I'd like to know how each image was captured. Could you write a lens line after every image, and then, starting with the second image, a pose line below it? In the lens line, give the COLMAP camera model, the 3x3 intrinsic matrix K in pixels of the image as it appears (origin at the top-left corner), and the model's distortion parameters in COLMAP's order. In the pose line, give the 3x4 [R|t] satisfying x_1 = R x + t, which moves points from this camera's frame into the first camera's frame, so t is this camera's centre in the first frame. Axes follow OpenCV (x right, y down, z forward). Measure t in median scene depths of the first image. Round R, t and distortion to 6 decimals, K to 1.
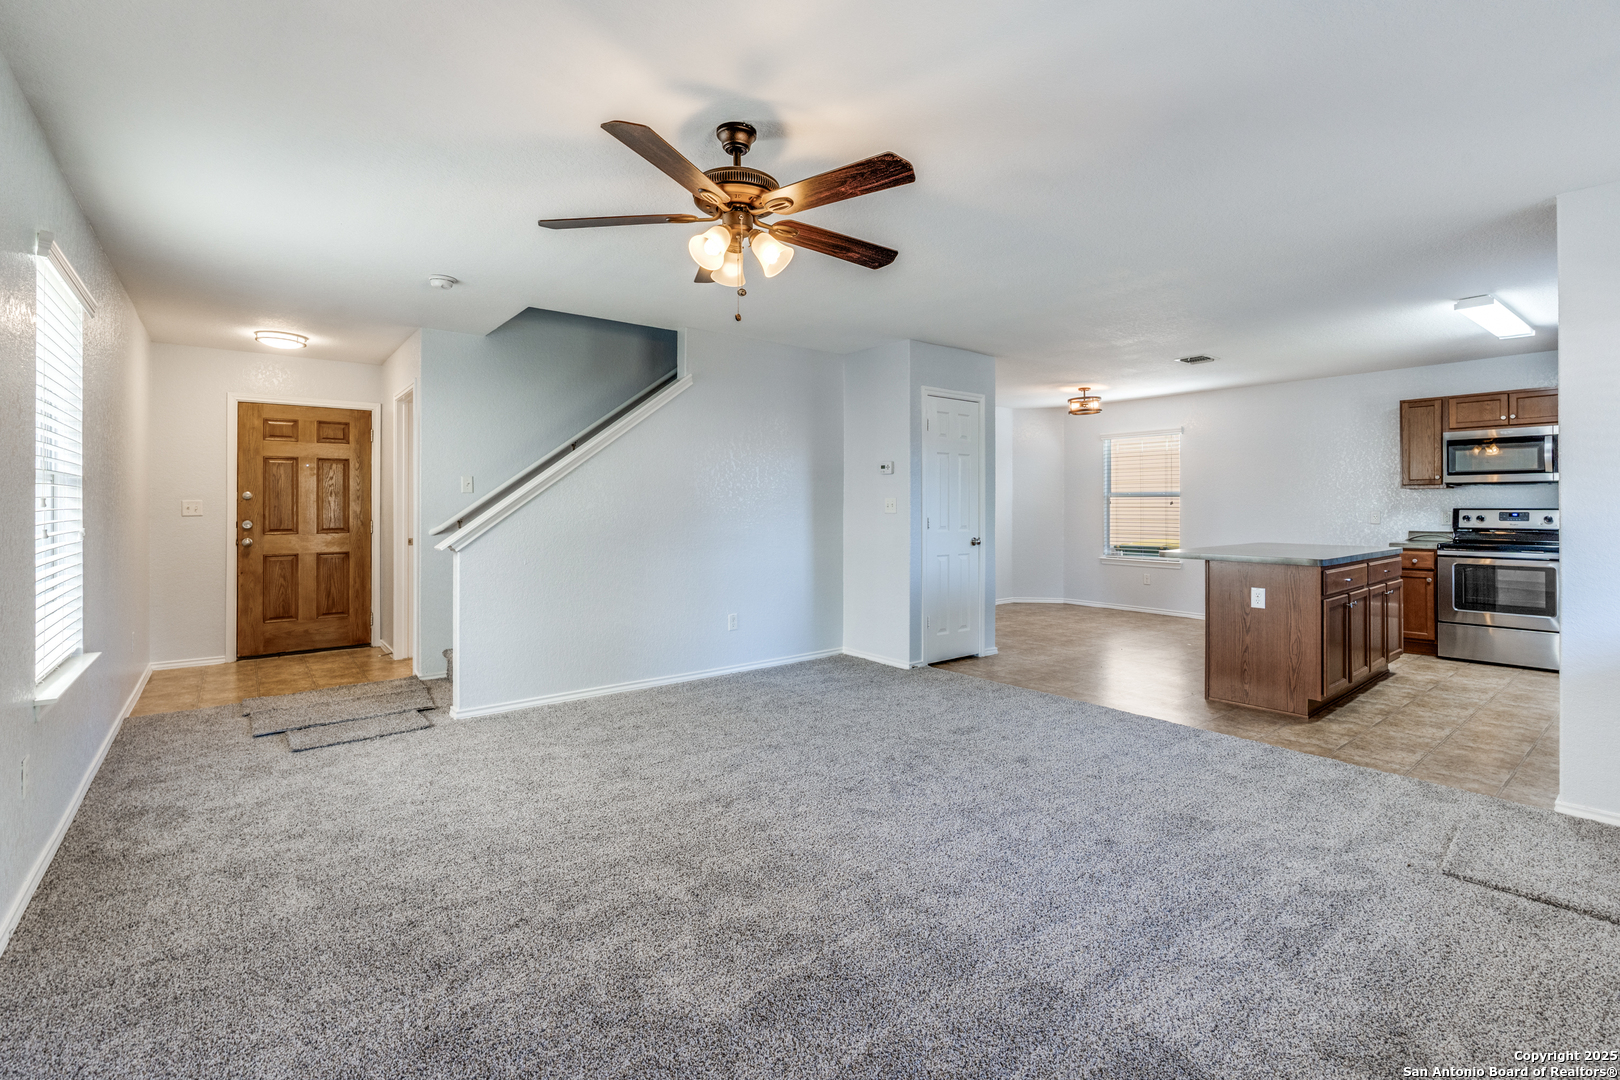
lens RADIAL K [[723.5, 0, 804.3], [0, 723.5, 503.0], [0, 0, 1]] dist [-0.009435, -0.000789]
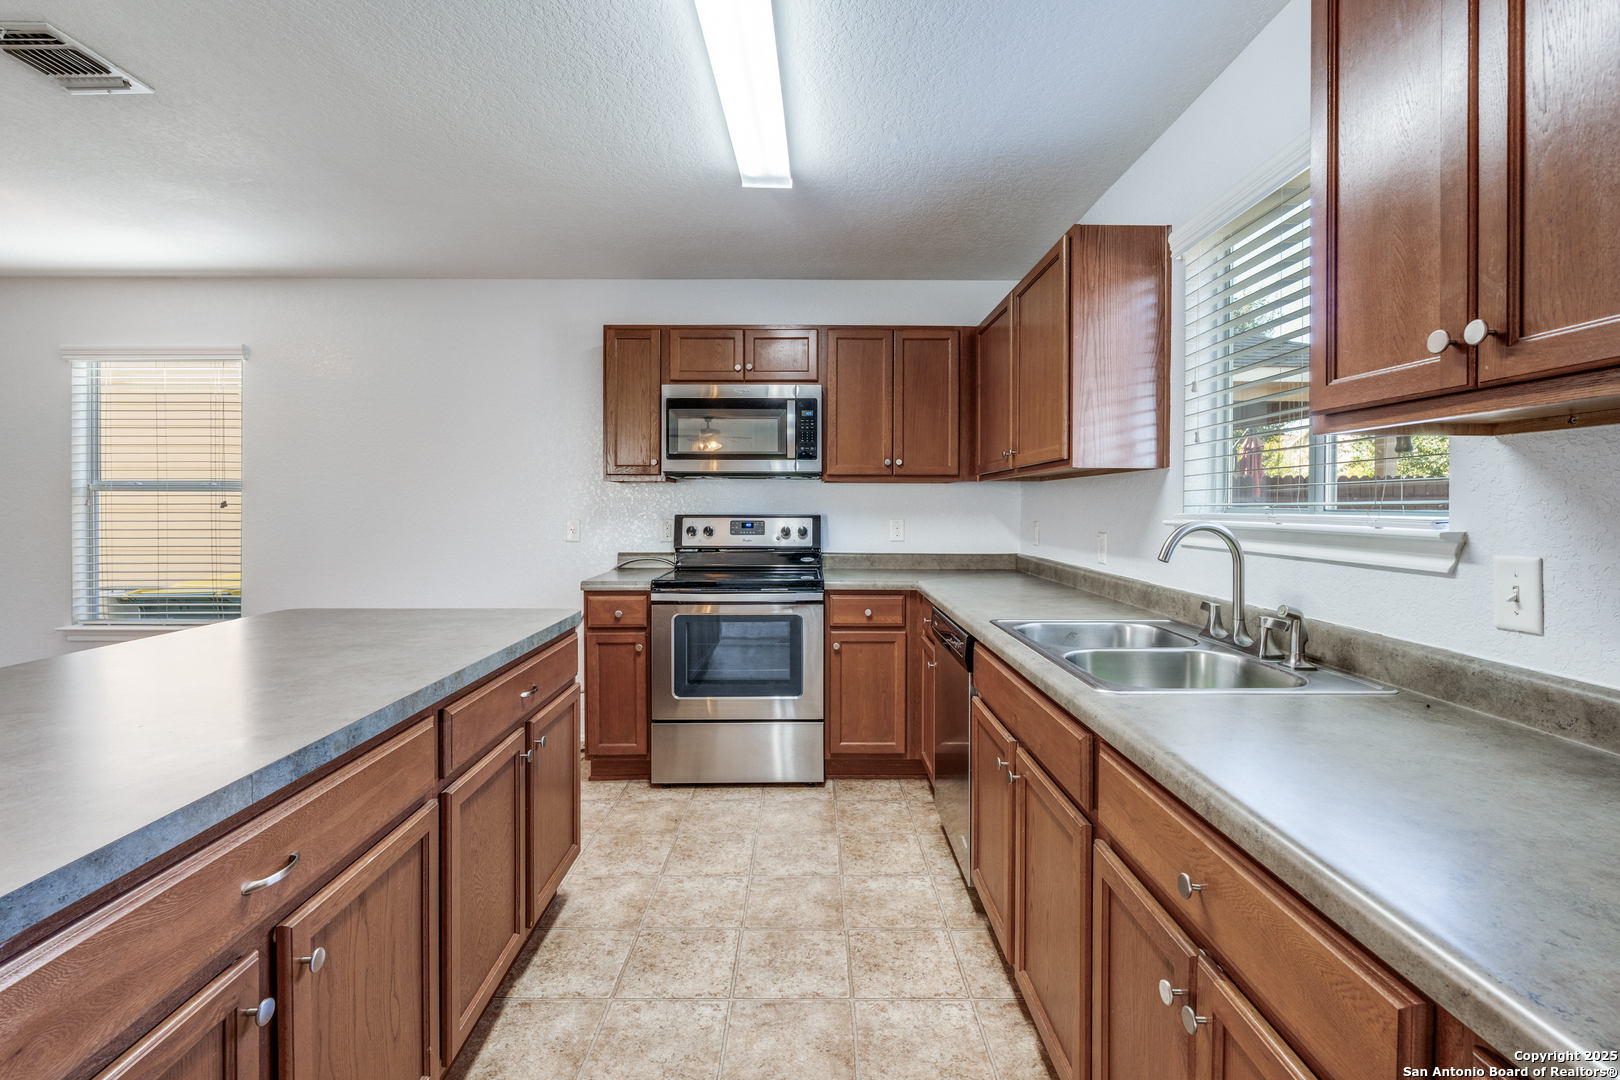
lens RADIAL K [[723.5, 0, 804.3], [0, 723.5, 503.0], [0, 0, 1]] dist [-0.009435, -0.000789]
pose [[0.624201, 0.007431, 0.781229, 0.510842], [-0.005287, 0.999972, -0.005288, -0.000324], [-0.781246, -0.000830, 0.624222, 0.550179]]
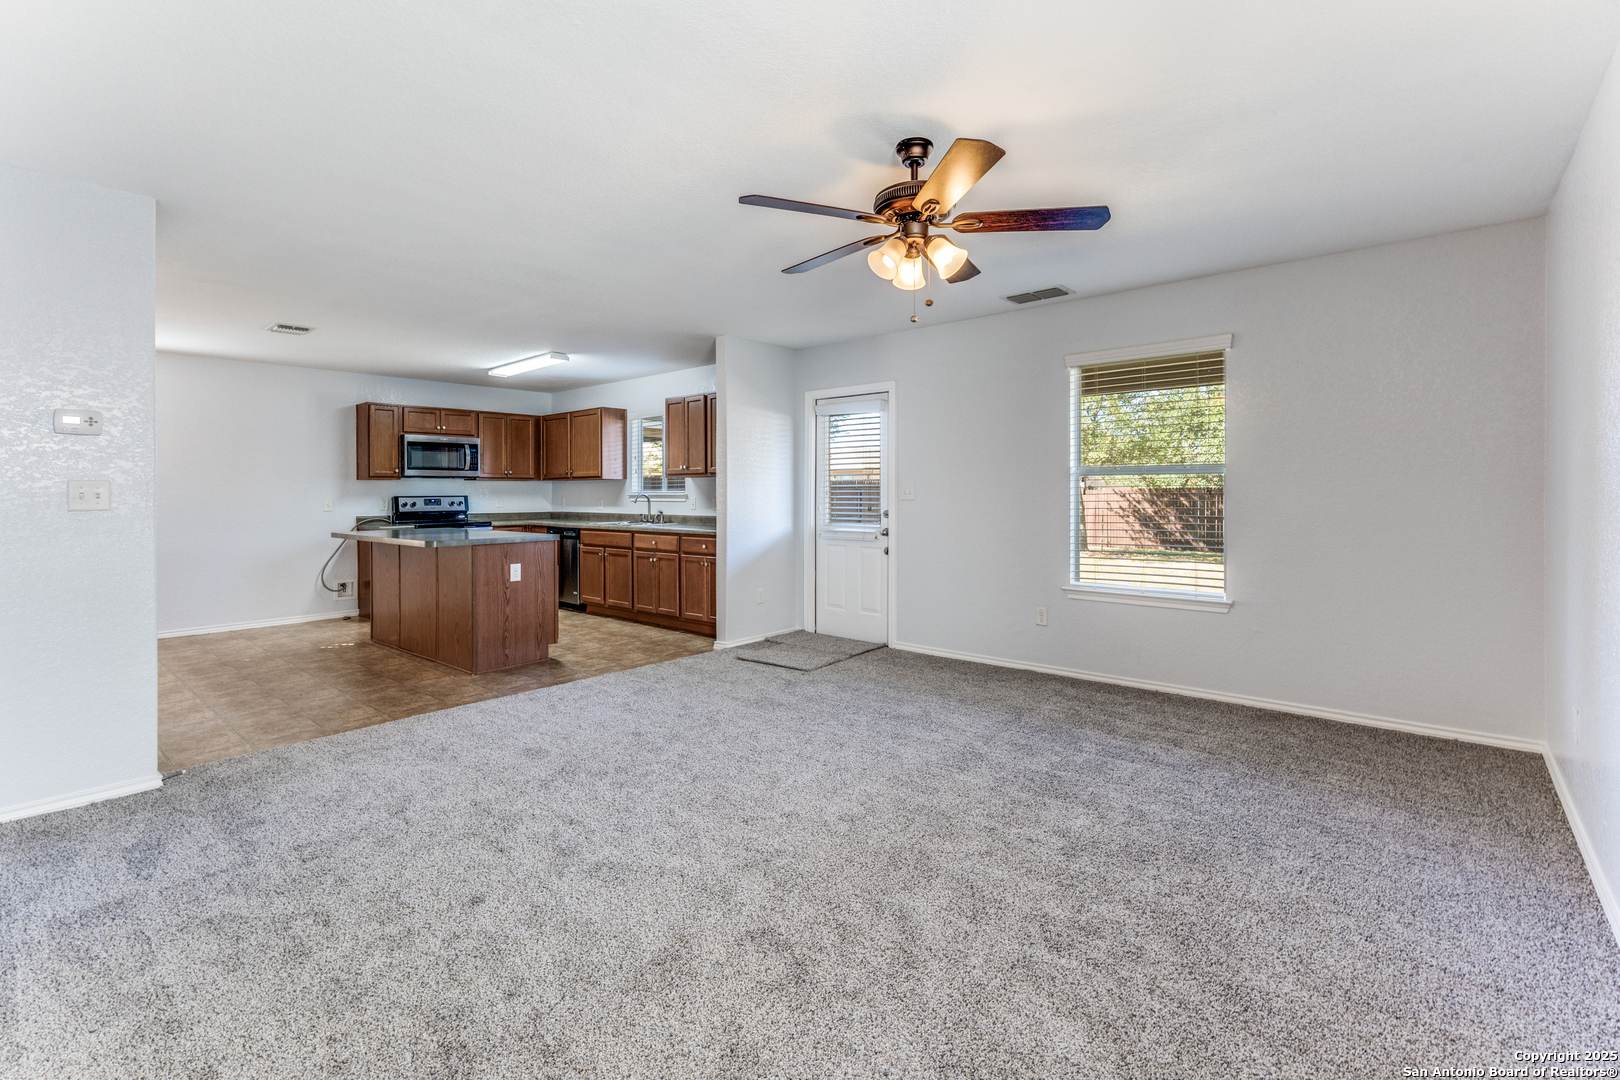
lens RADIAL K [[723.5, 0, 804.3], [0, 723.5, 503.0], [0, 0, 1]] dist [-0.009435, -0.000789]
pose [[-0.180216, -0.017846, 0.983465, -0.459337], [0.005724, 0.999799, 0.019191, -0.001566], [-0.983610, 0.009088, -0.180078, 0.557587]]
